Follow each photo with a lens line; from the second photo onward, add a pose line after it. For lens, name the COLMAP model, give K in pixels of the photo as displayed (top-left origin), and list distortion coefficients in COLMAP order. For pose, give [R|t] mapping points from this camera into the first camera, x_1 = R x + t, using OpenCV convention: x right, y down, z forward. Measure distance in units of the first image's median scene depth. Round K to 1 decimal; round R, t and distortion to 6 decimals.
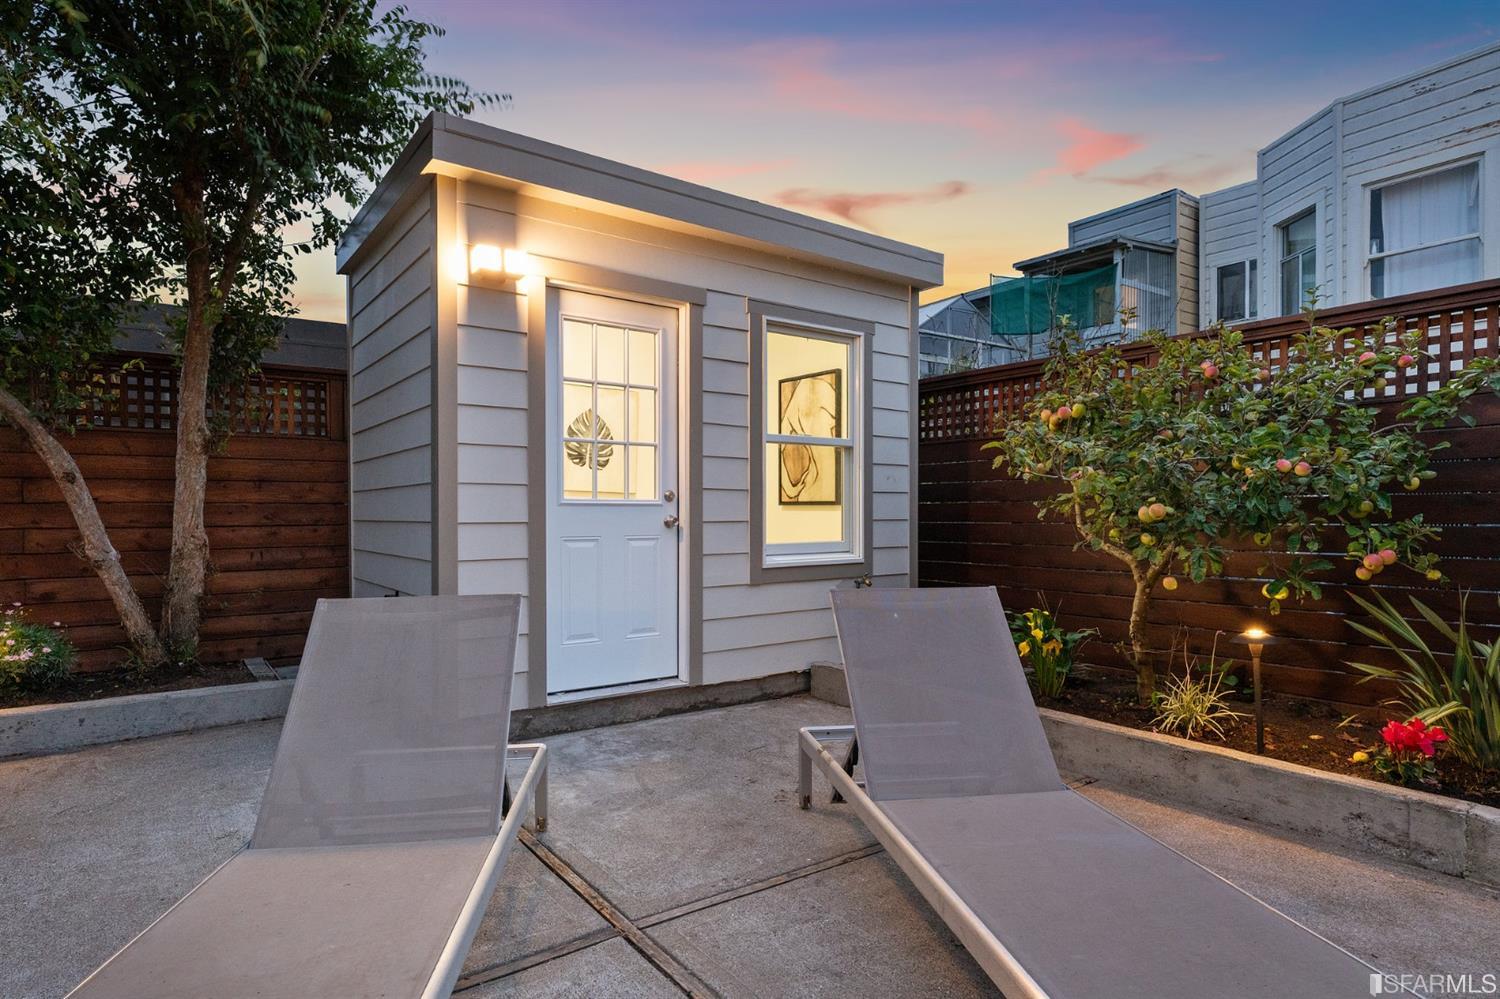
lens RADIAL K [[826.5, 0, 725.5], [0, 826.5, 518.6], [0, 0, 1]] dist [-0.000441, -0.001033]
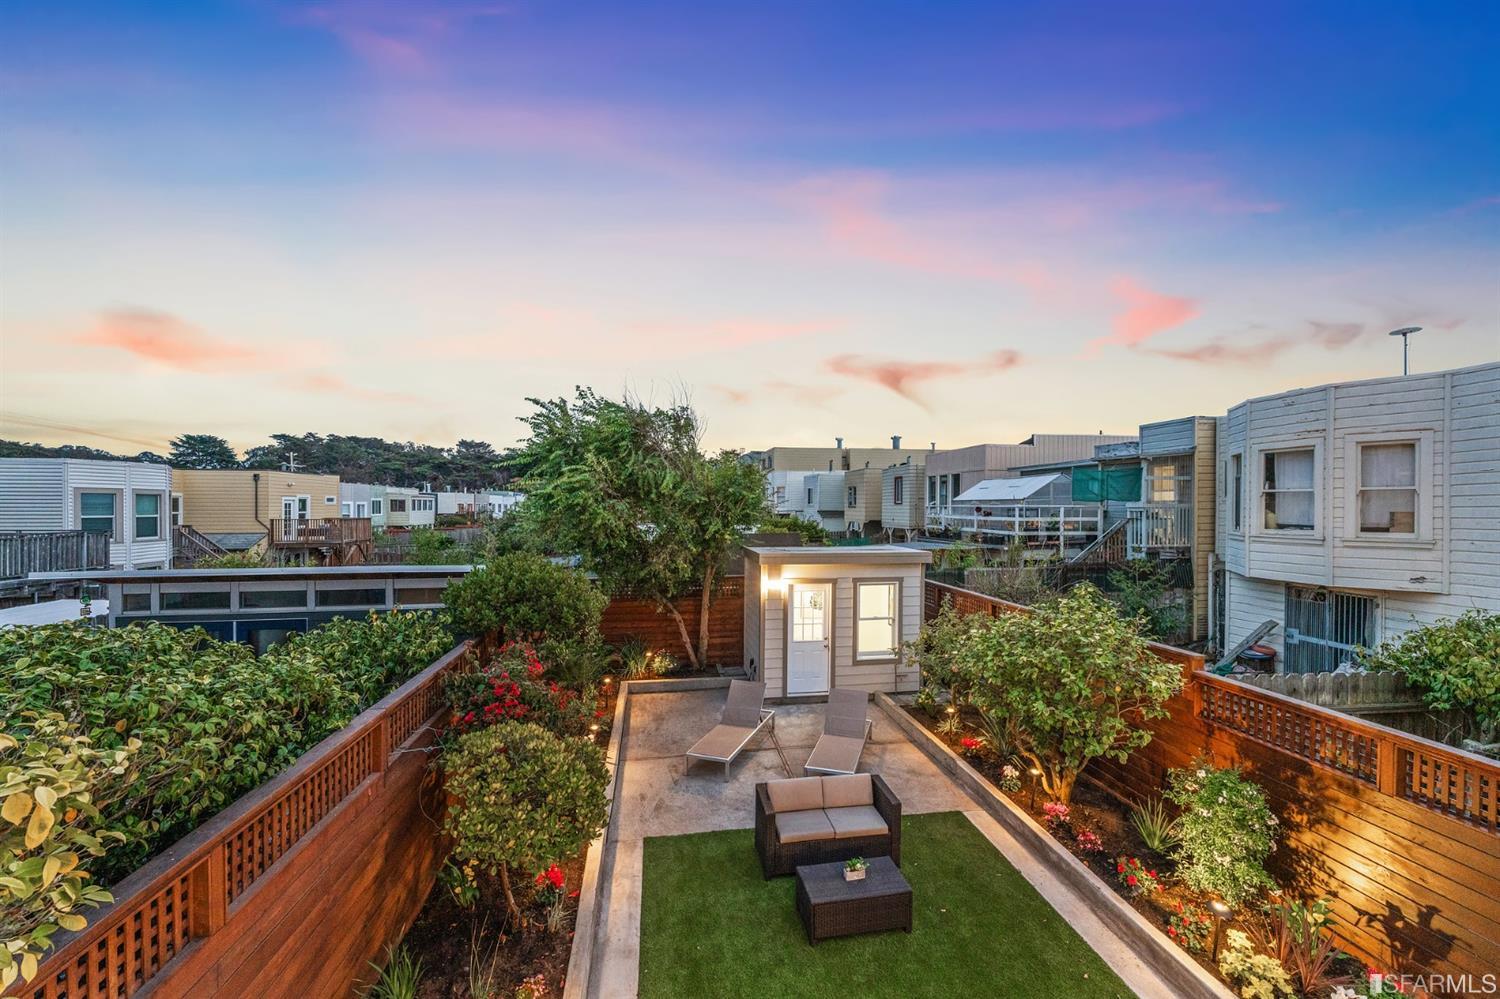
lens RADIAL K [[594.5, 0, 752.9], [0, 594.5, 501.8], [0, 0, 1]] dist [0.000528, -0.000091]
pose [[0.900714, 0.007686, -0.434345, 0.673515], [-0.011091, 0.999924, -0.005306, -0.535568], [0.434271, 0.009596, 0.900731, -1.261713]]
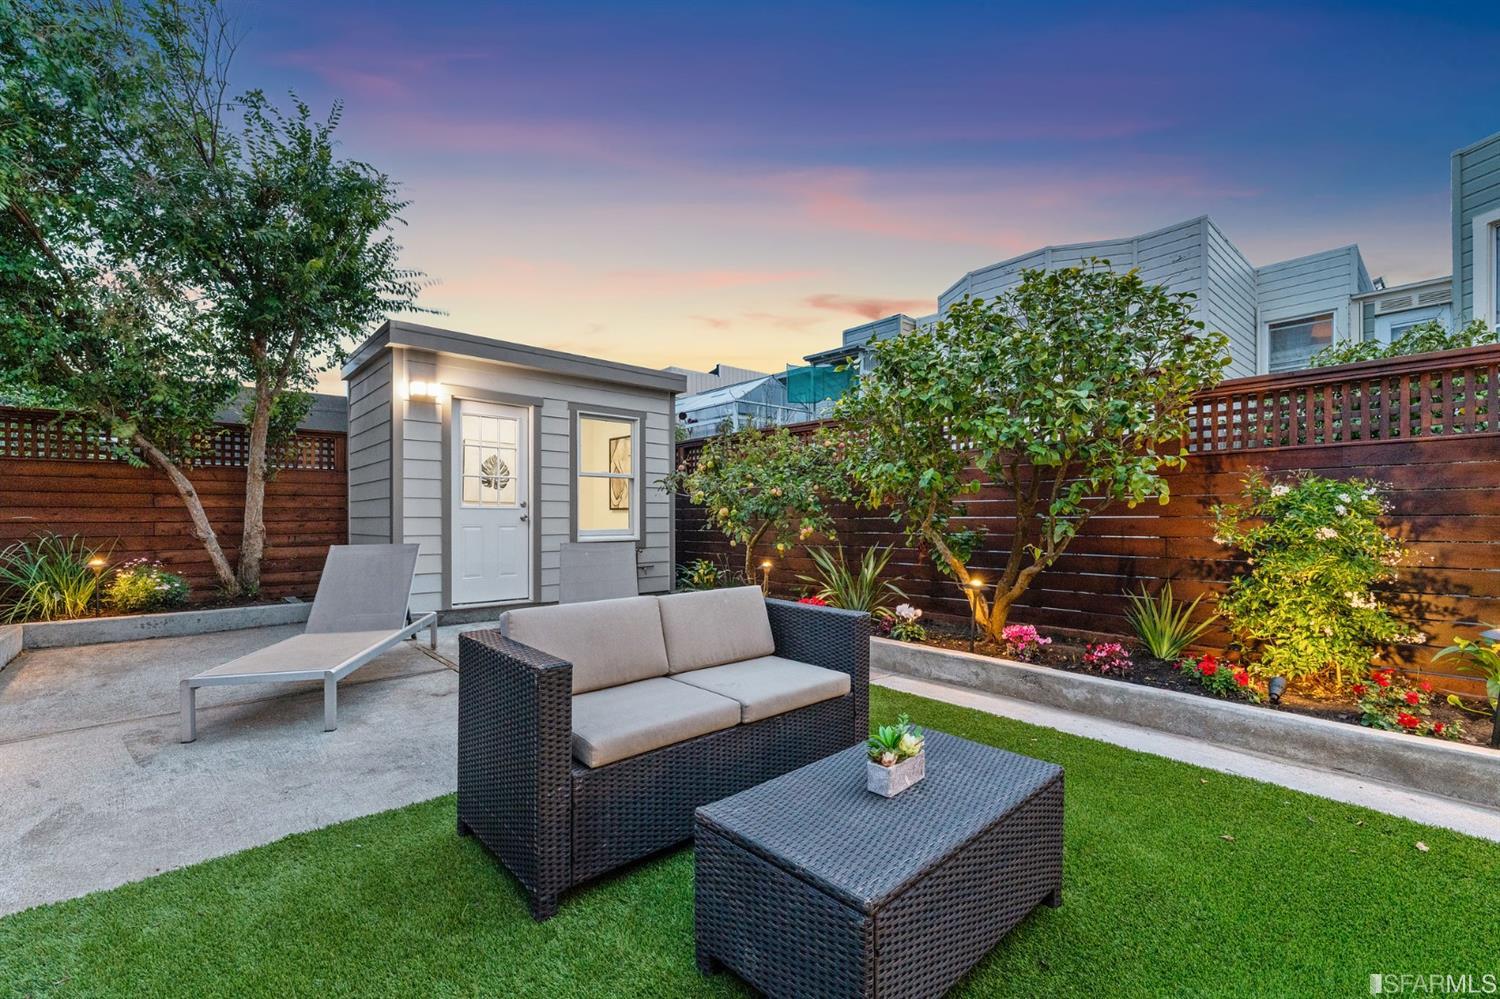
lens RADIAL K [[642.9, 0, 740.7], [0, 642.9, 517.1], [0, 0, 1]] dist [-0.004141, -0.000258]
pose [[0.993322, -0.000089, 0.115379, 0.243848], [0.001297, 0.999945, -0.010392, 0.017362], [-0.115371, 0.010472, 0.993267, -0.509650]]
